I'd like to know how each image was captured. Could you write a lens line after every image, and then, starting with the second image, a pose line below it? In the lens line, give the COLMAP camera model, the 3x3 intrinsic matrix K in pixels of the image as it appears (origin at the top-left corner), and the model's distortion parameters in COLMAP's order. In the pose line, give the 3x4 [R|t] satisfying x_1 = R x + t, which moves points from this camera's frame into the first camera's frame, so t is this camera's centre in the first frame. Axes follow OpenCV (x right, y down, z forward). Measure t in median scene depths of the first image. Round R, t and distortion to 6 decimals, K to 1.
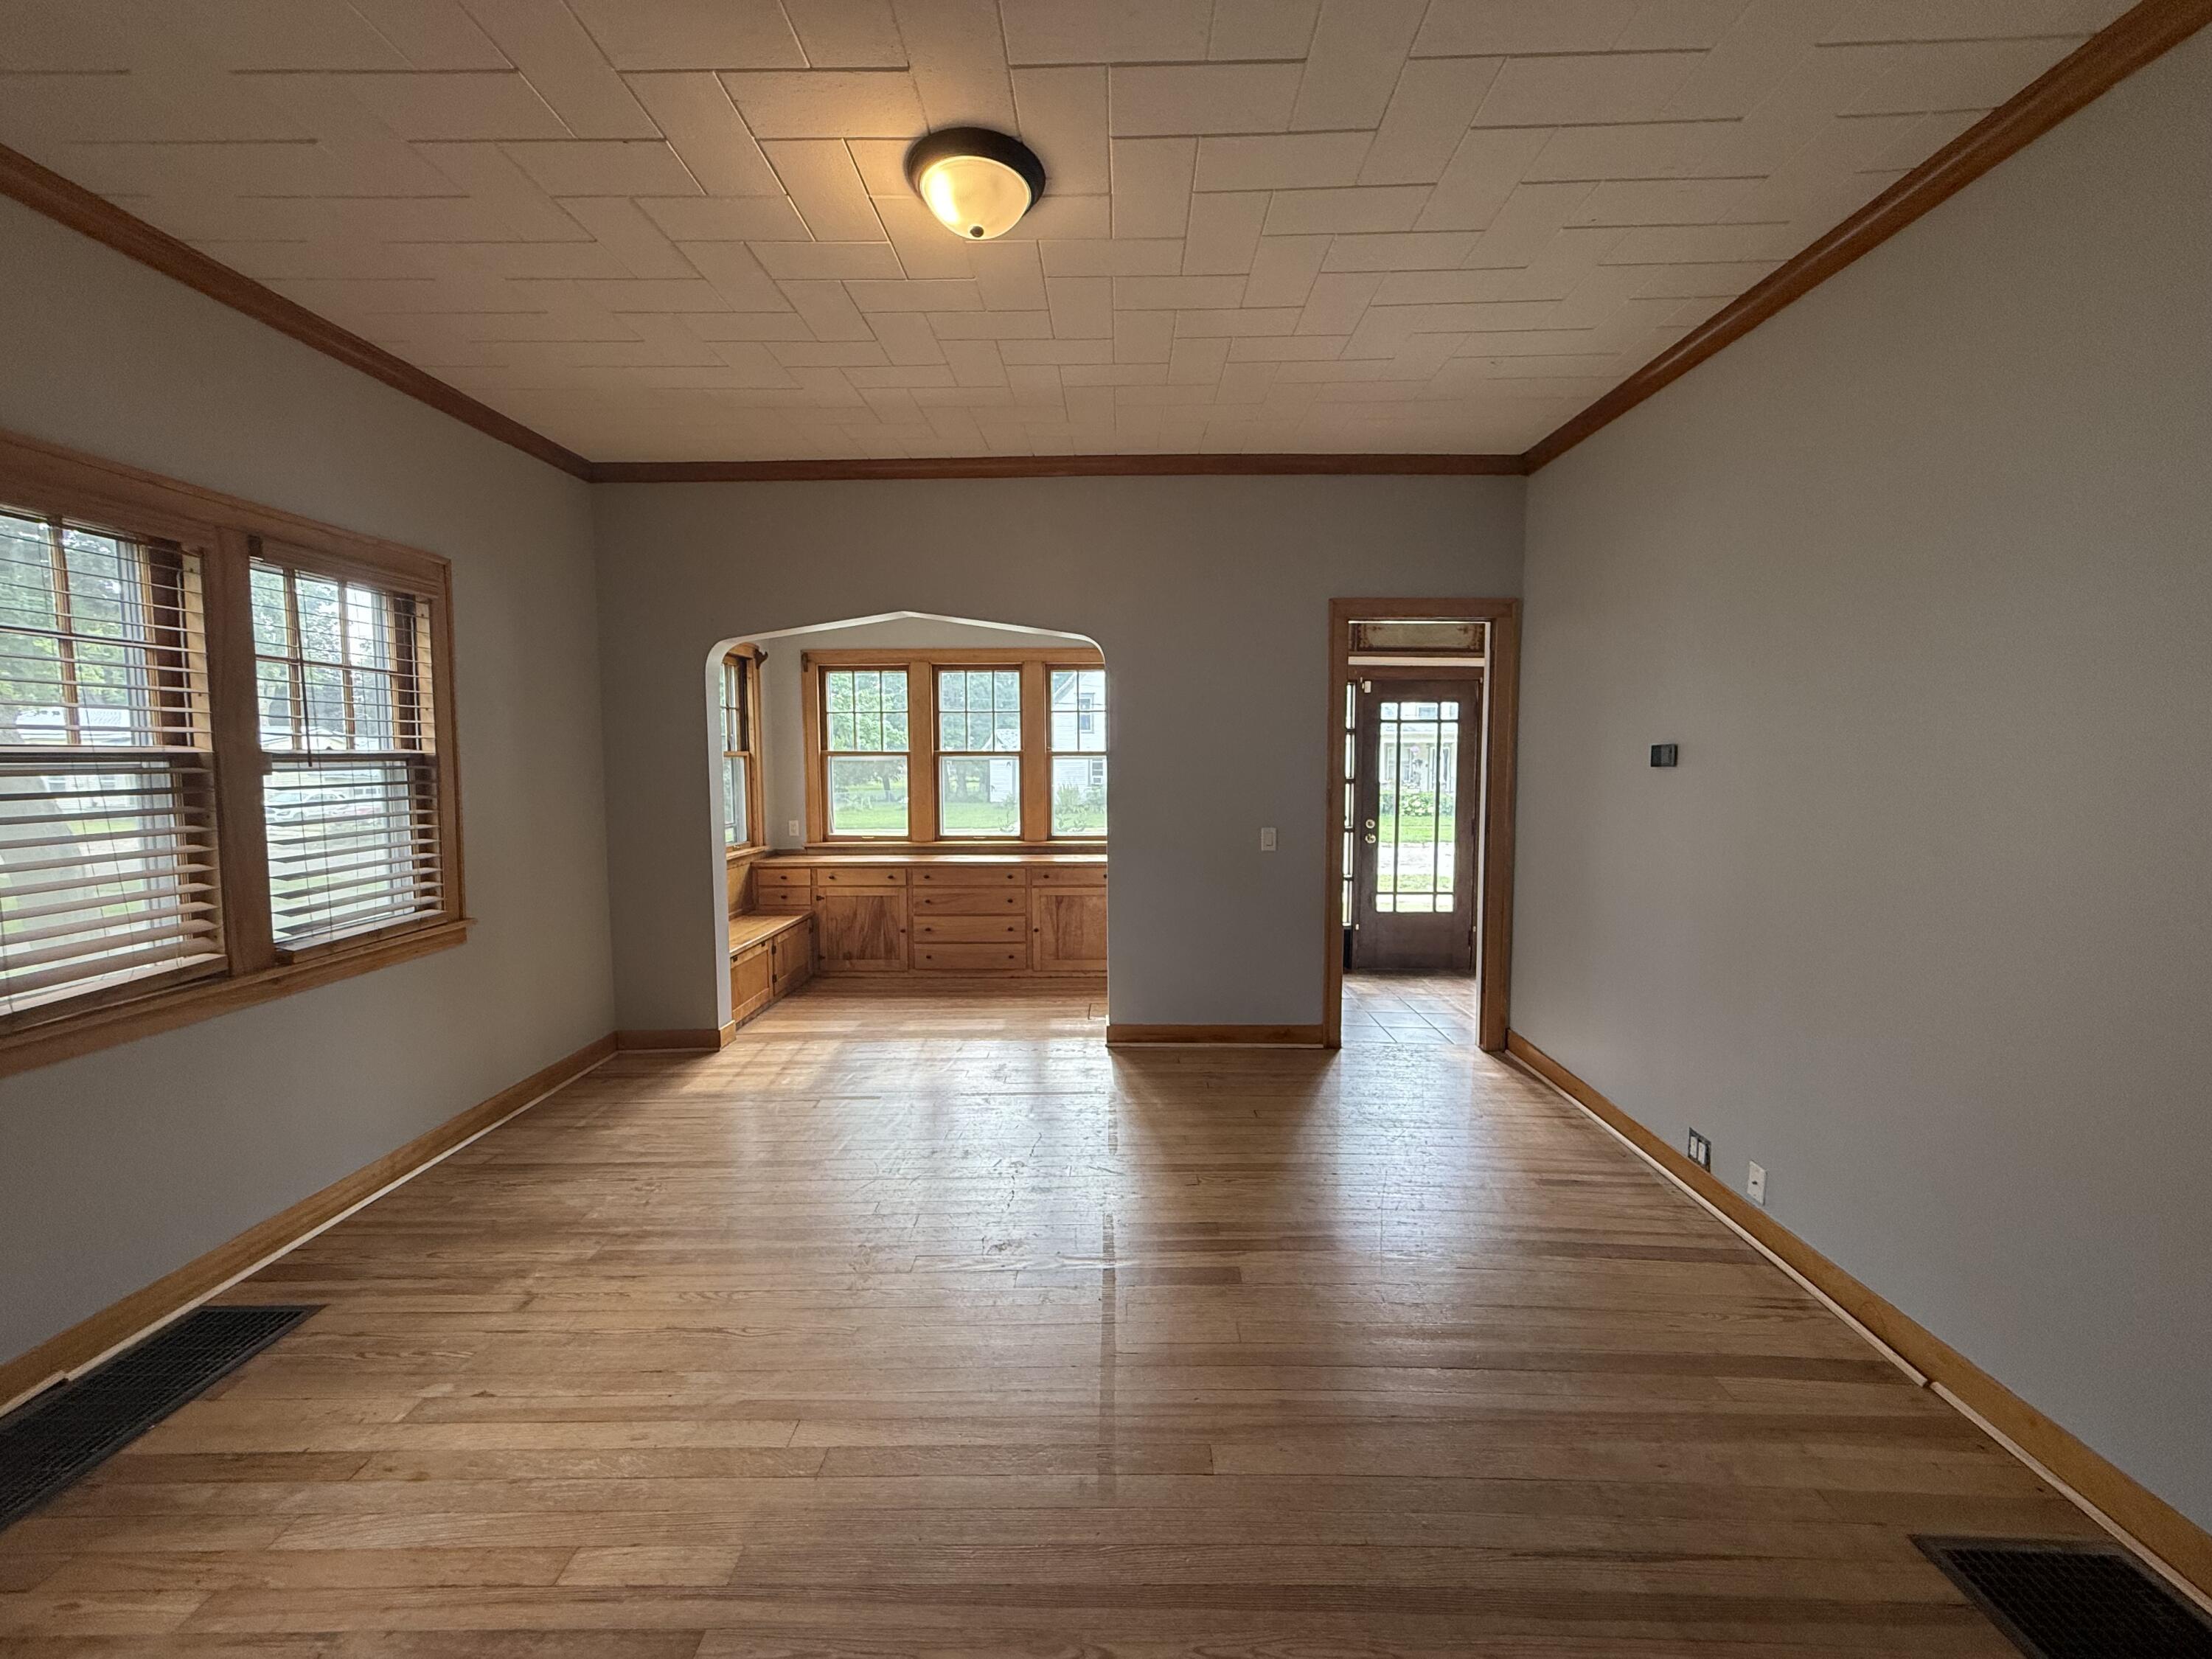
lens RADIAL K [[883.0, 0, 1106.7], [0, 883.0, 823.2], [0, 0, 1]] dist [0.001535, -0.000098]
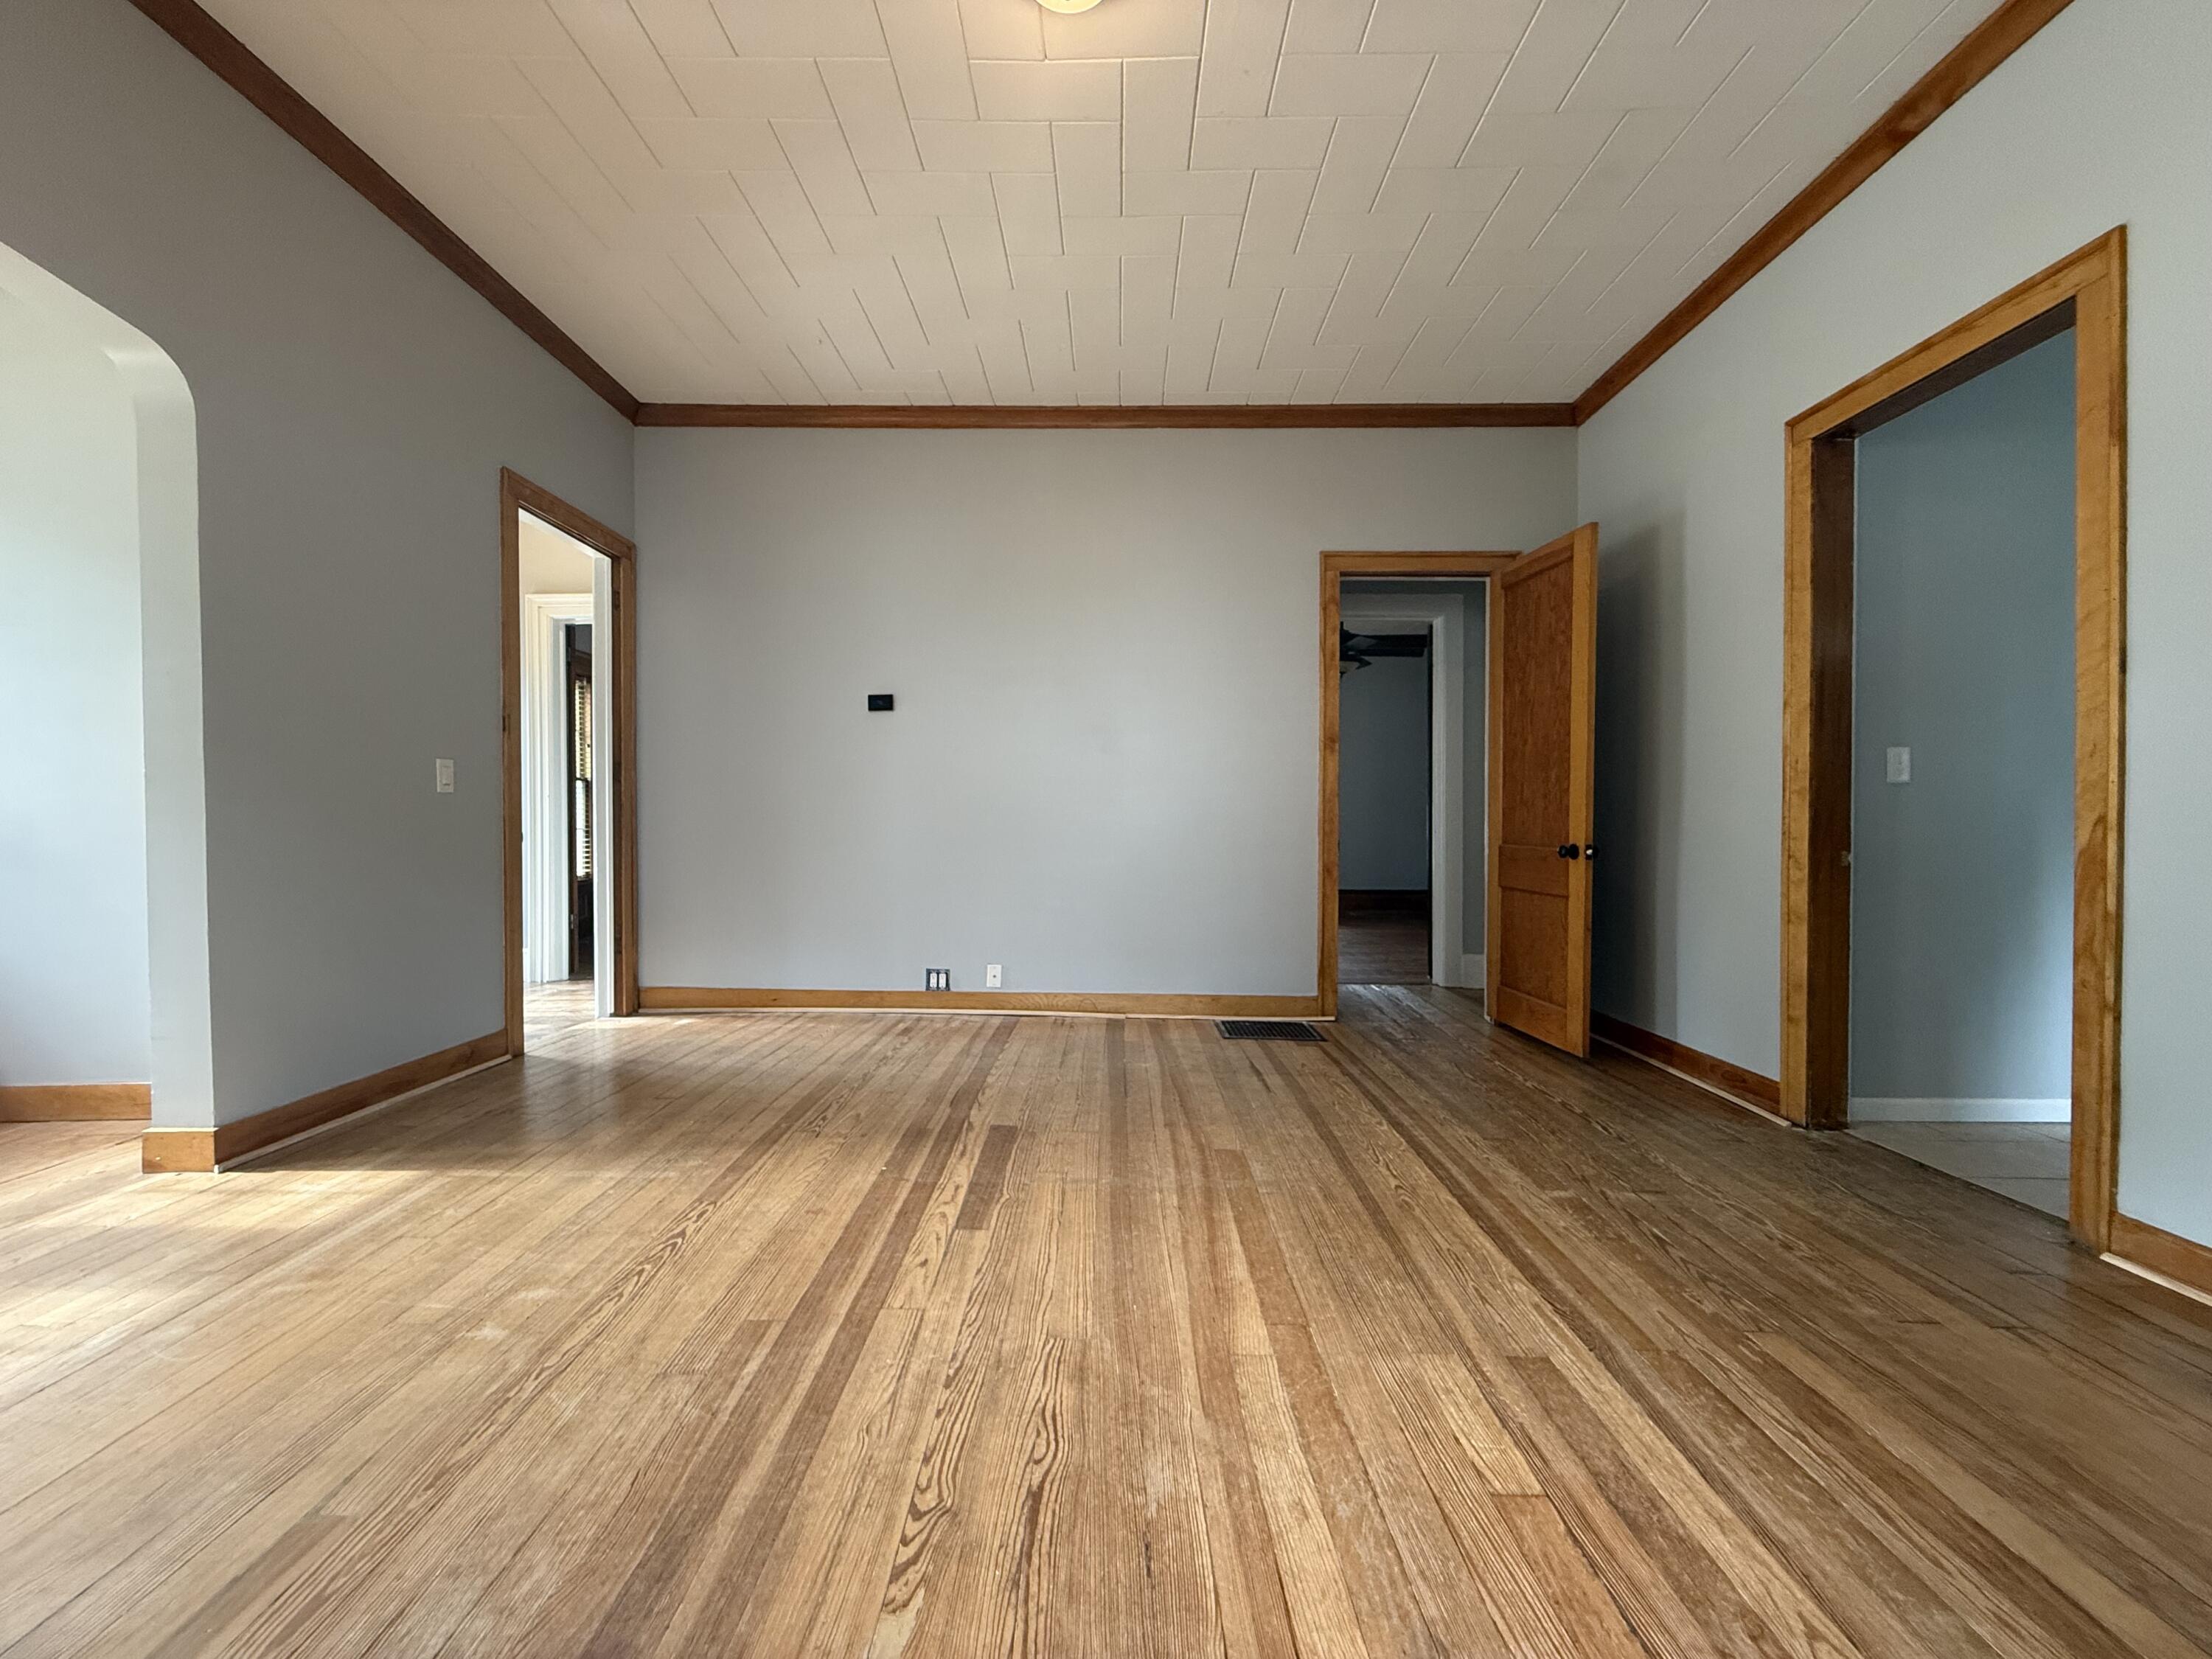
lens RADIAL K [[883.0, 0, 1098.9], [0, 883.0, 821.7], [0, 0, 1]] dist [0.001535, -0.000098]
pose [[0.002797, 0.000417, 0.999996, -0.540365], [0.076122, 0.997098, -0.000628, 0.098917], [-0.997095, 0.076124, 0.002757, 0.520586]]
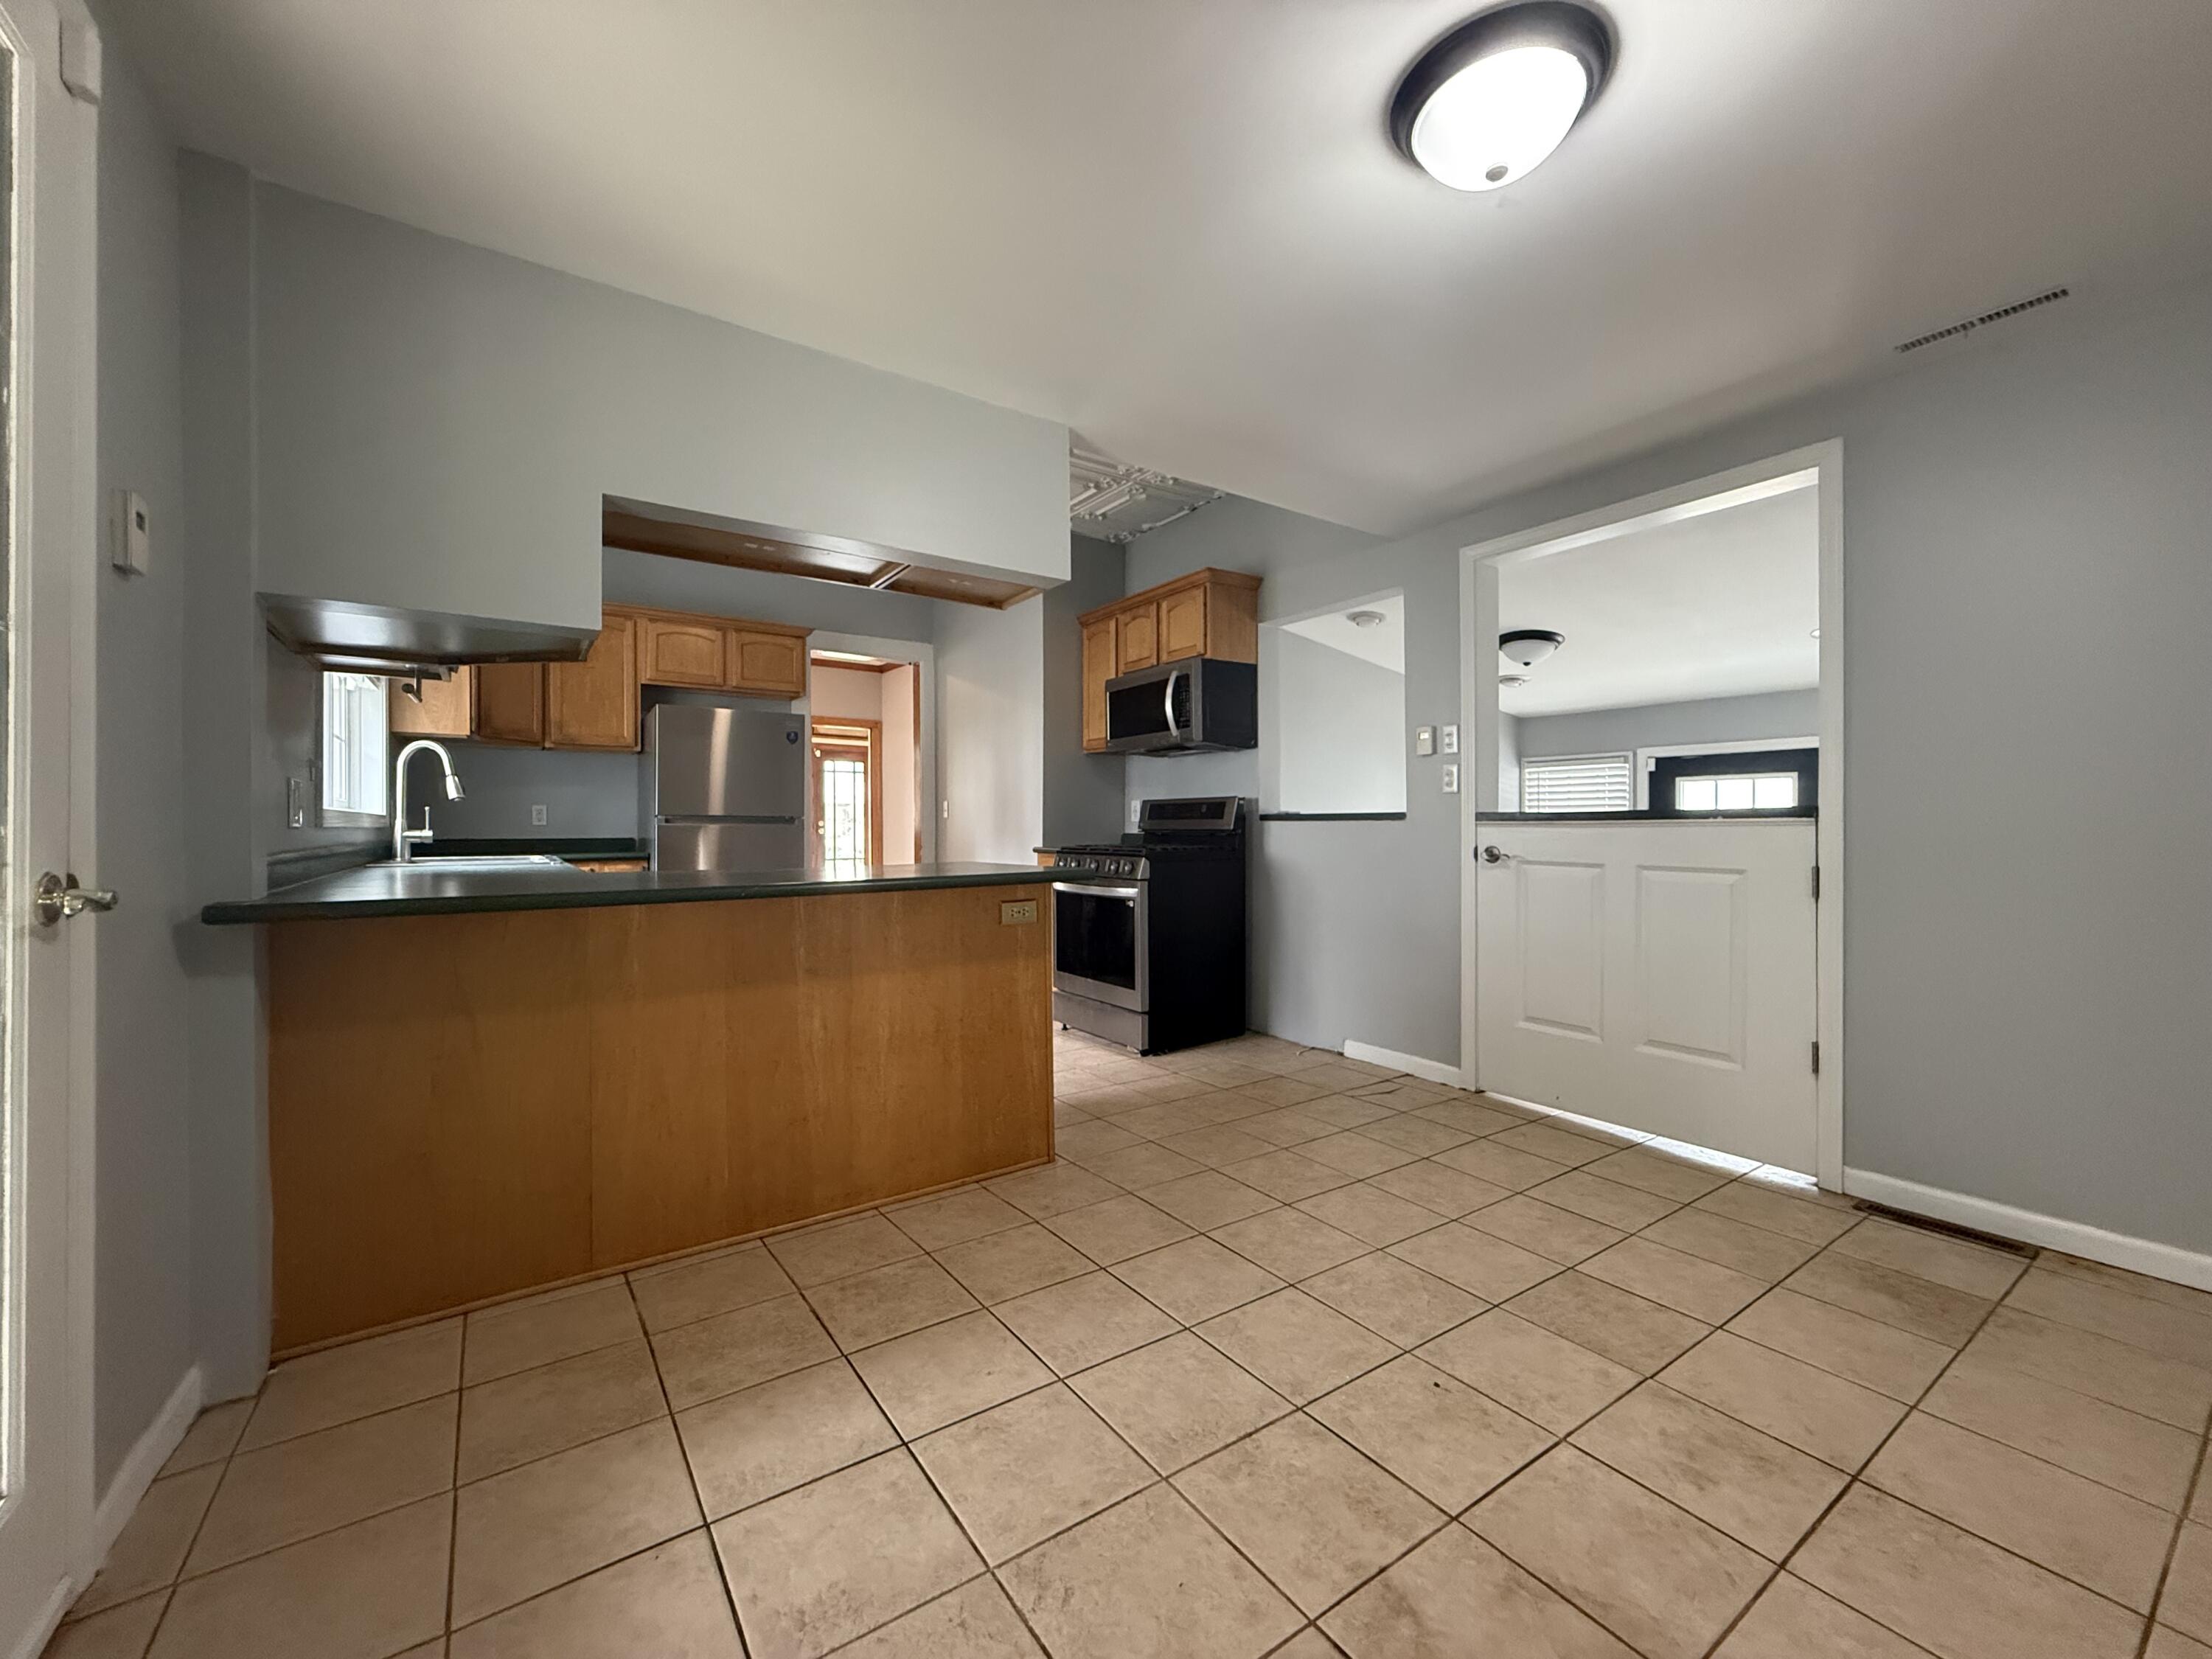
lens RADIAL K [[883.0, 0, 1114.0], [0, 883.0, 826.0], [0, 0, 1]] dist [0.001535, -0.000098]
pose [[0.809749, 0.002363, 0.586771, -0.468714], [0.041005, 0.997319, -0.060602, 0.222663], [-0.585342, 0.073133, 0.807482, -1.395076]]
